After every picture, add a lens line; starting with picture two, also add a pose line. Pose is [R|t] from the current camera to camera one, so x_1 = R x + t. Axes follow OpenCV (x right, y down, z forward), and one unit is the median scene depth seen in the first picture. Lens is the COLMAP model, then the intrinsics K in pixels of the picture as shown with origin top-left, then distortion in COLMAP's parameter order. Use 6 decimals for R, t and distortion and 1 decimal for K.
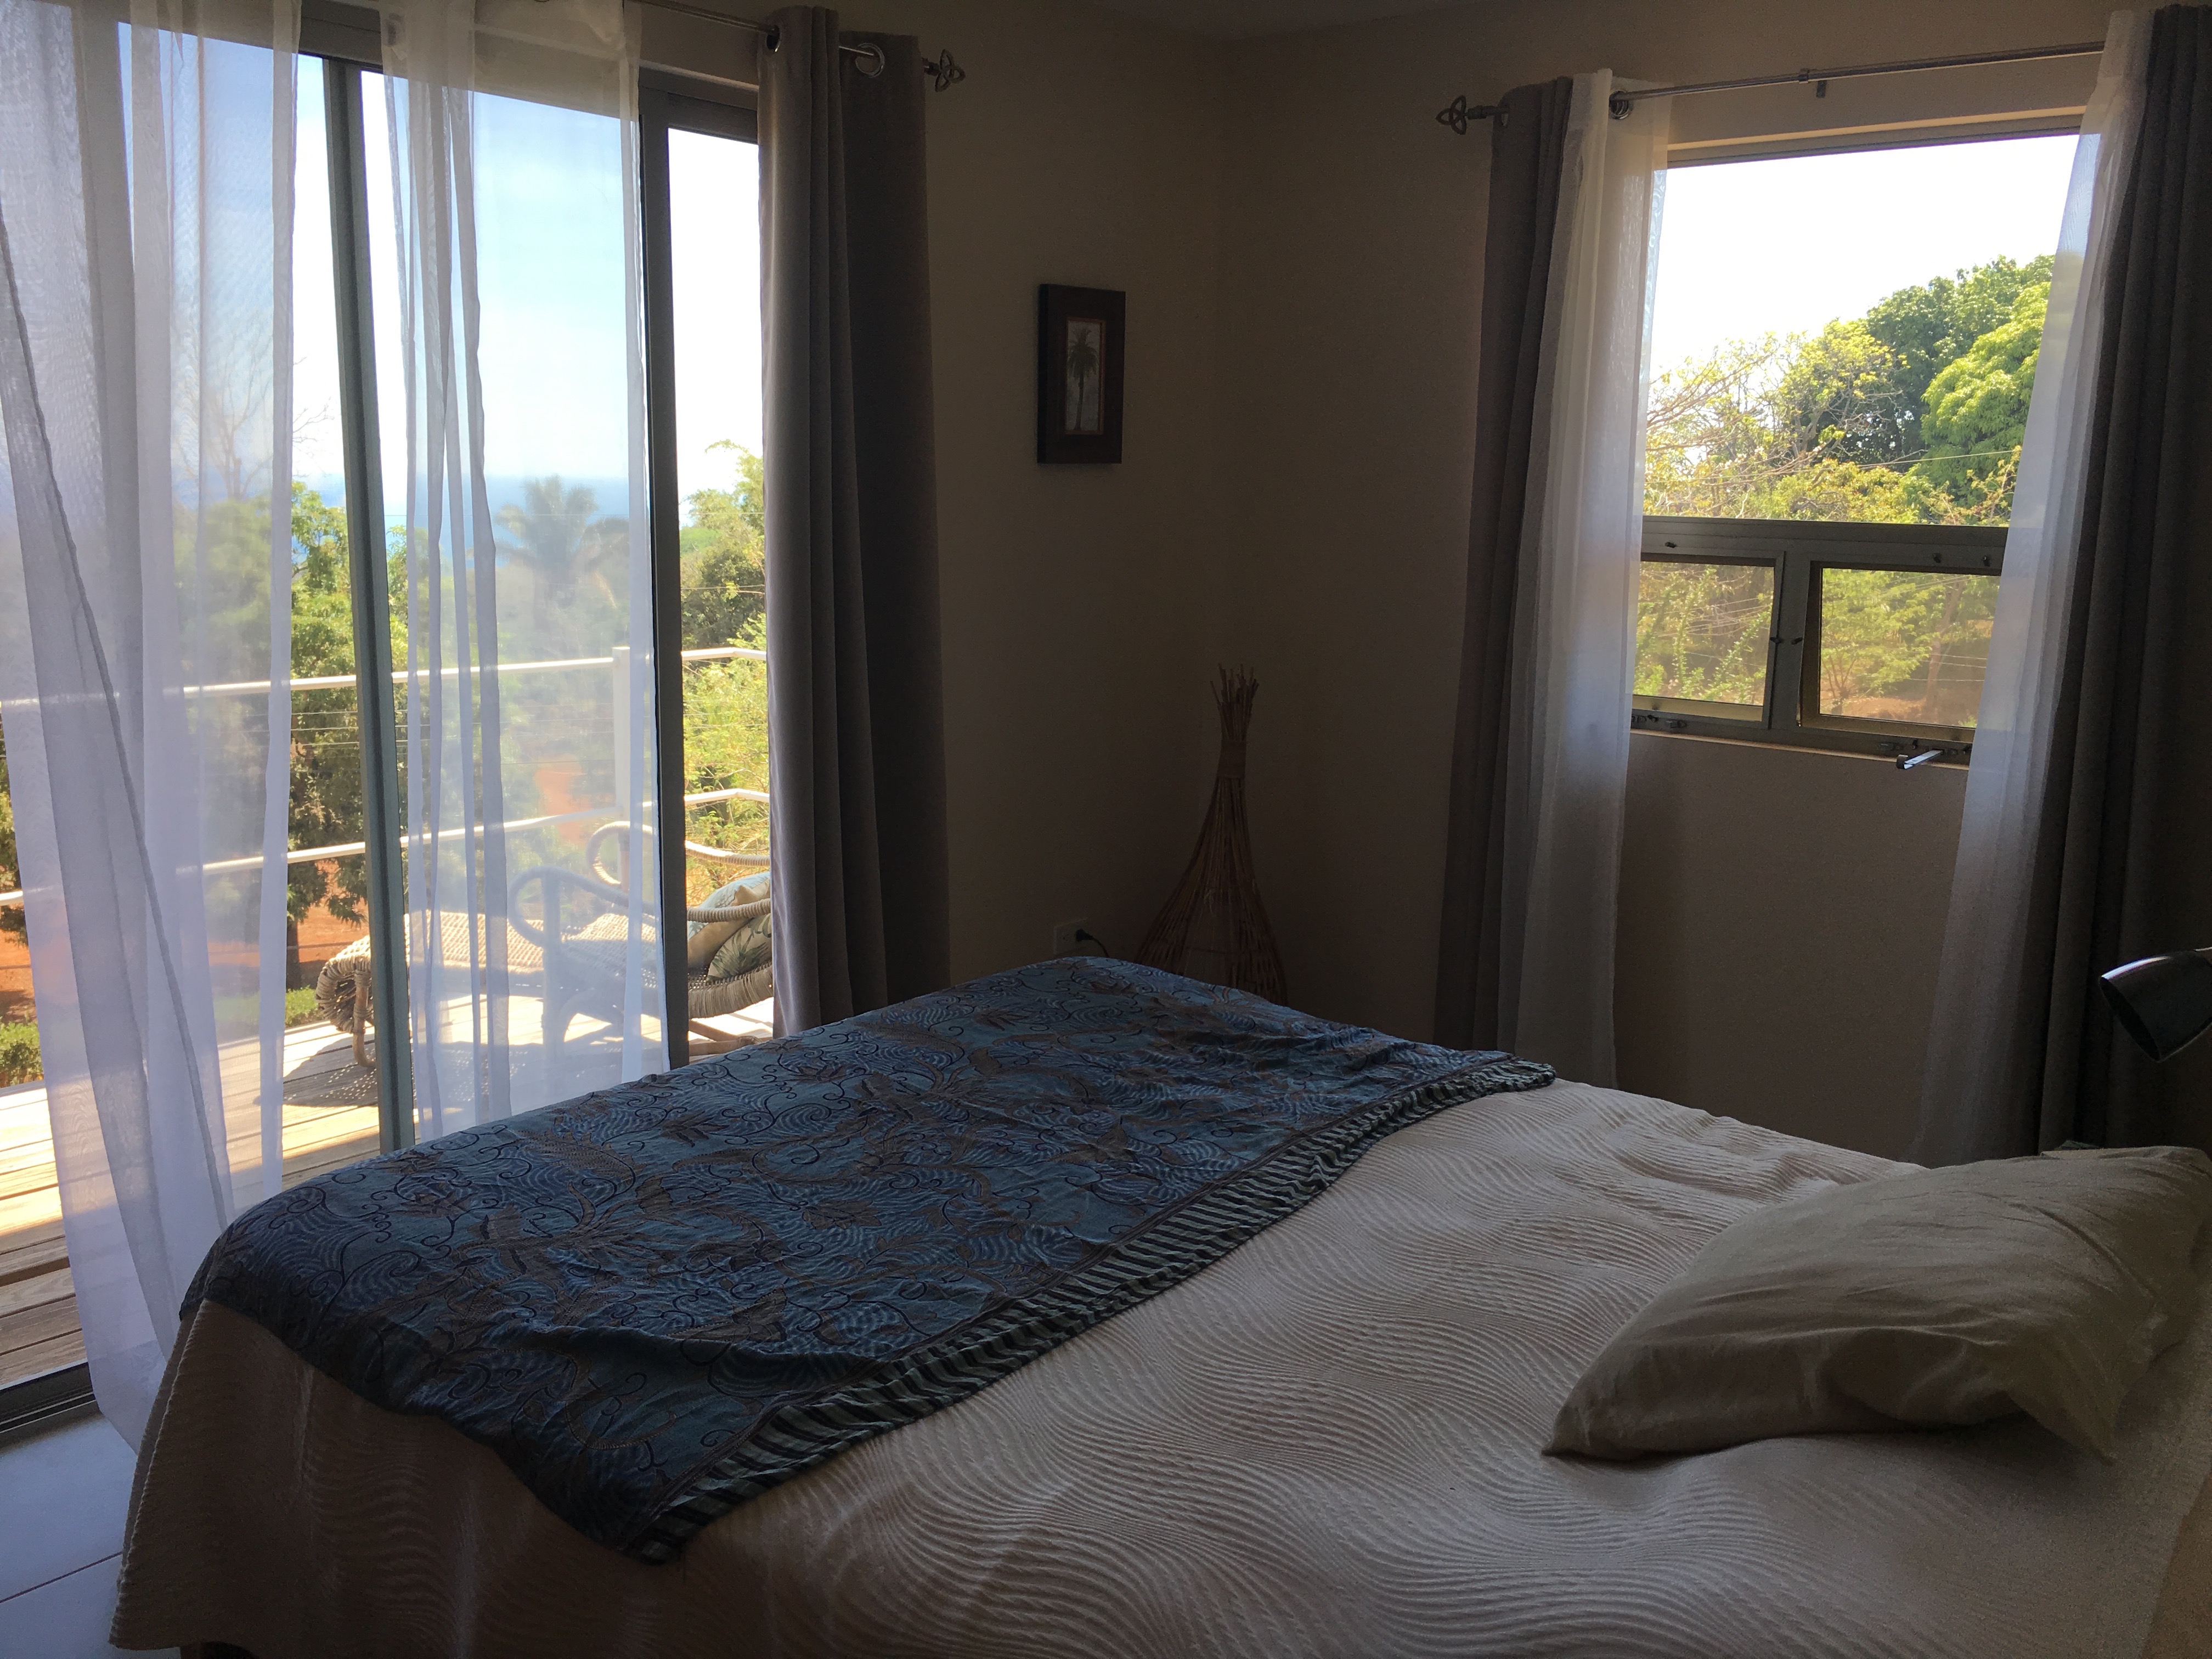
lens RADIAL K [[1907.3, 0, 1106.0], [0, 1907.3, 829.5], [0, 0, 1]] dist [0.004863, -0.000456]
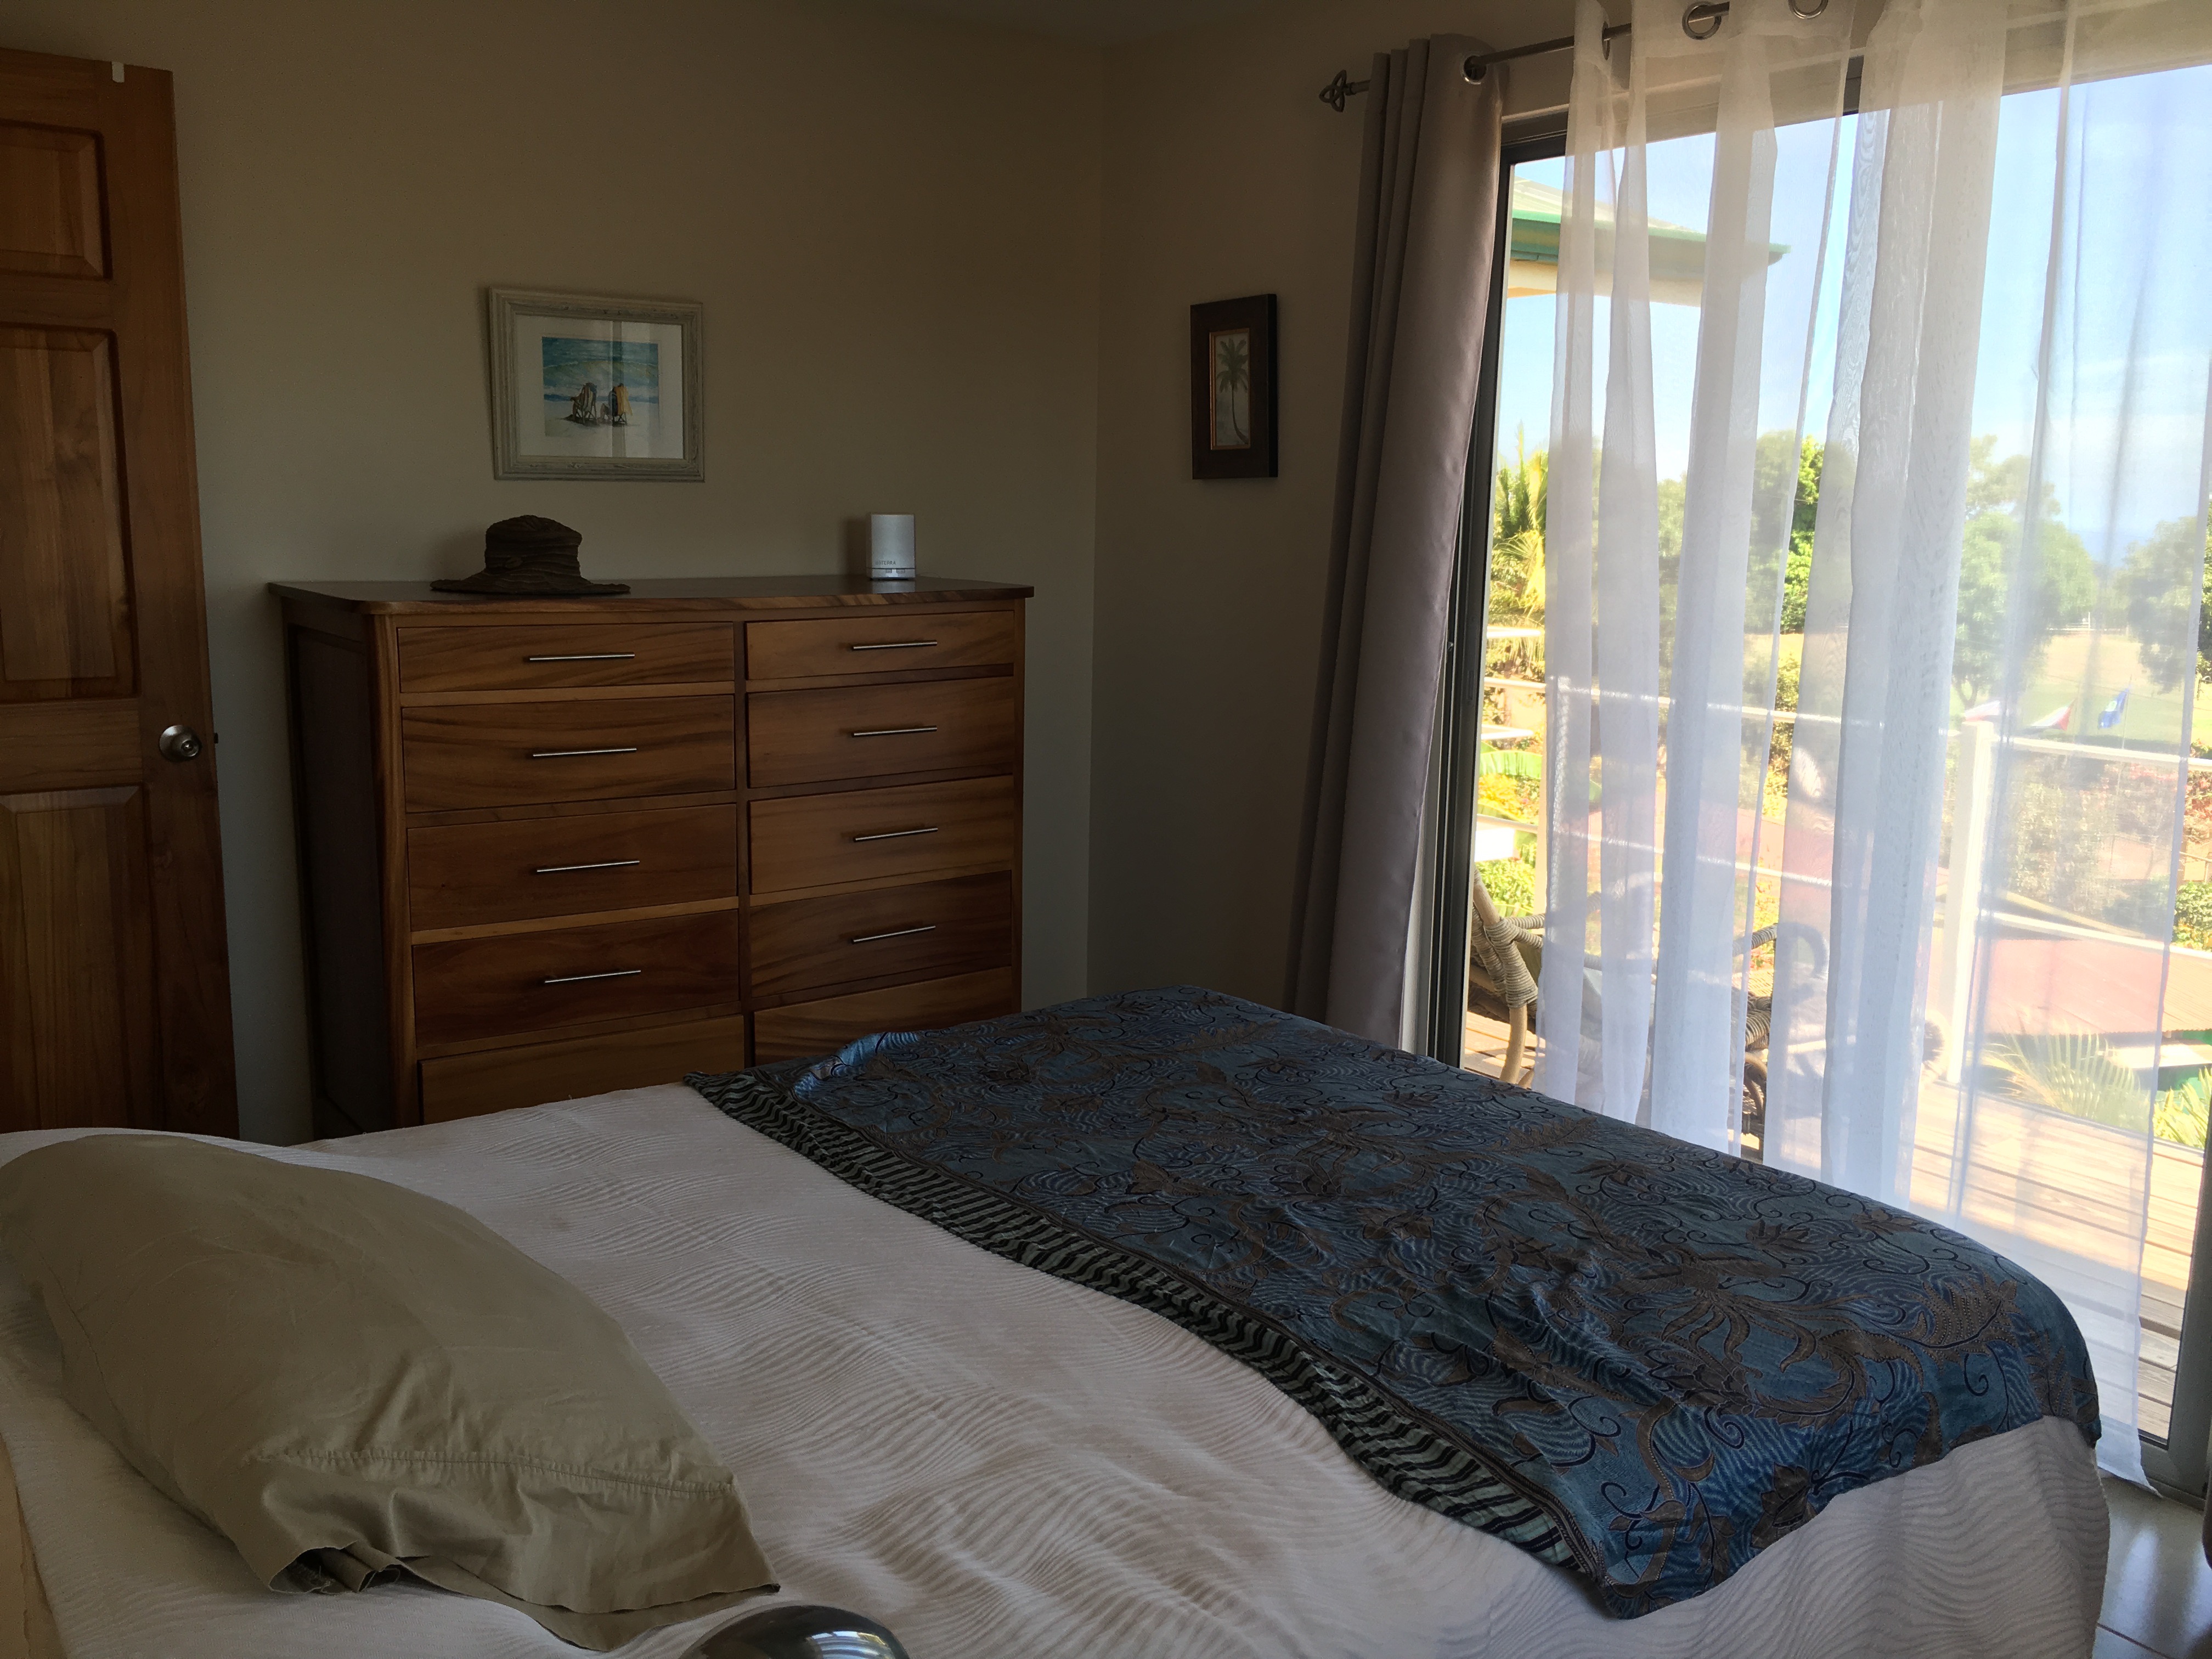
lens RADIAL K [[1866.4, 0, 1110.2], [0, 1866.4, 759.7], [0, 0, 1]] dist [0.003258, 0.000020]
pose [[-0.216829, 0.113393, -0.969602, 0.909270], [-0.208648, 0.964896, 0.159502, -0.186168], [0.953651, 0.236890, -0.185559, 1.114438]]
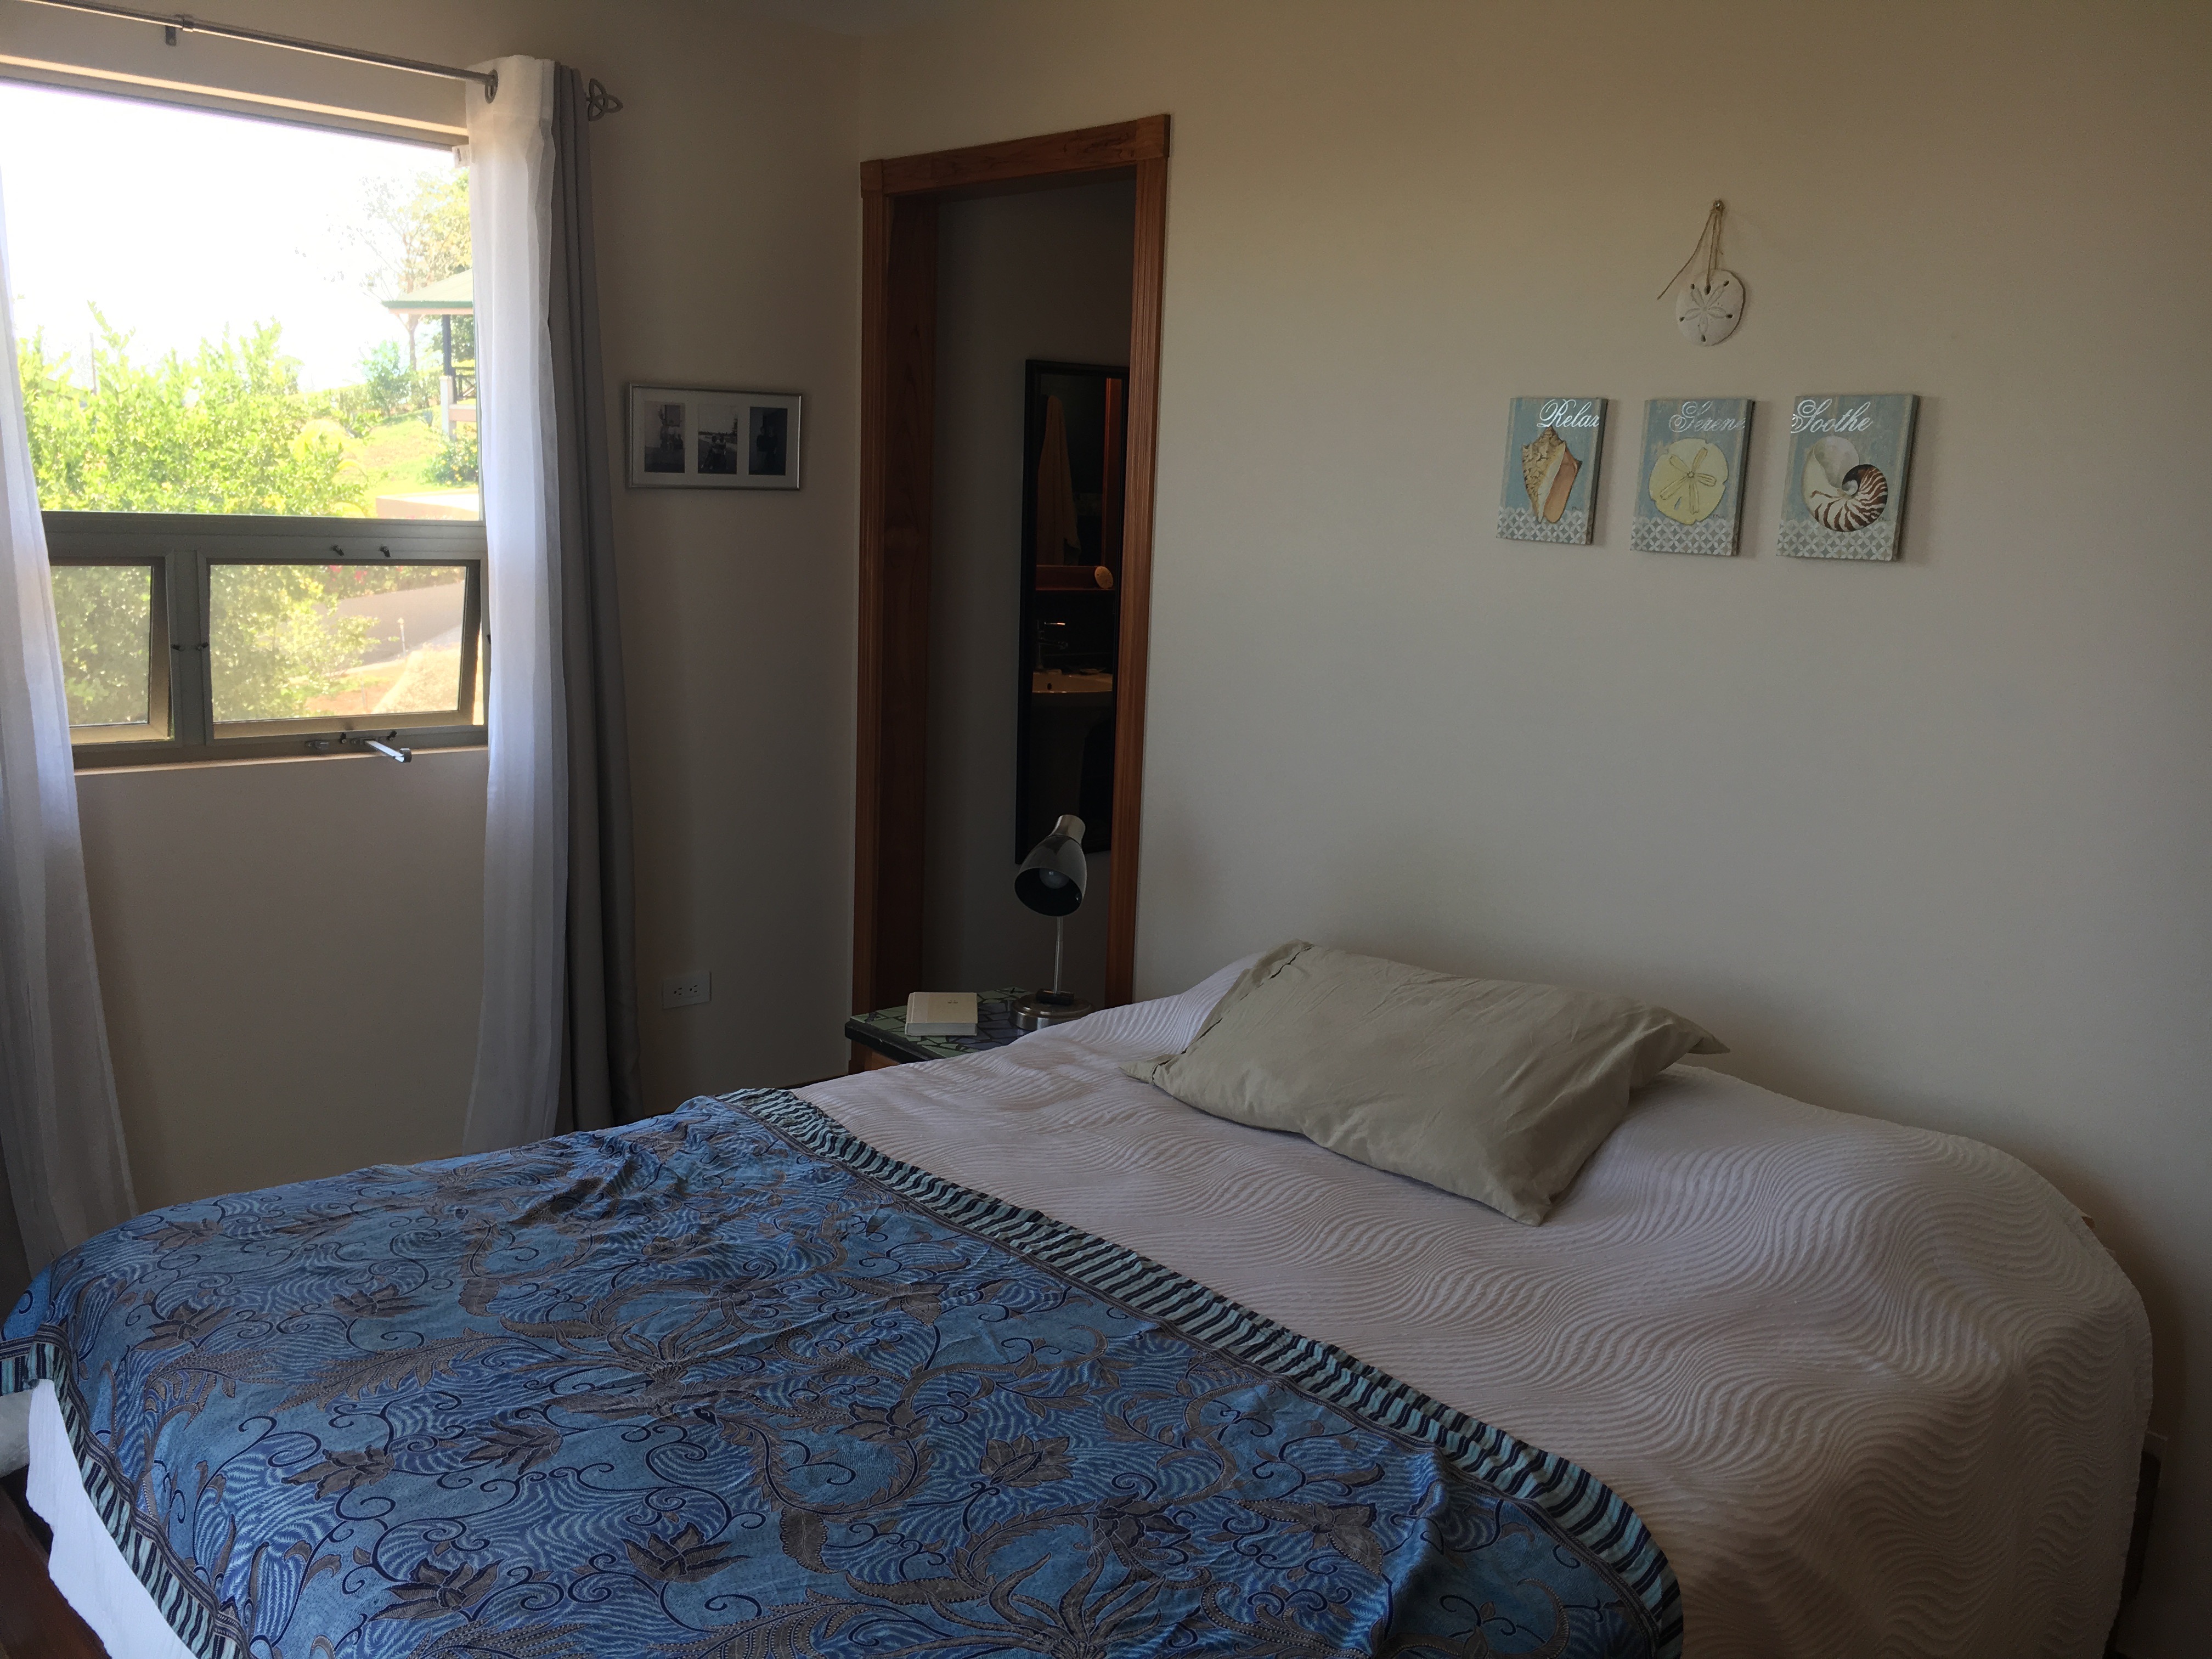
lens RADIAL K [[1907.3, 0, 1106.0], [0, 1907.3, 829.5], [0, 0, 1]] dist [0.004863, -0.000456]
pose [[0.135378, -0.196804, 0.971052, -0.818635], [0.149727, 0.972882, 0.176301, -0.187373], [-0.979415, 0.121525, 0.161173, 0.750987]]
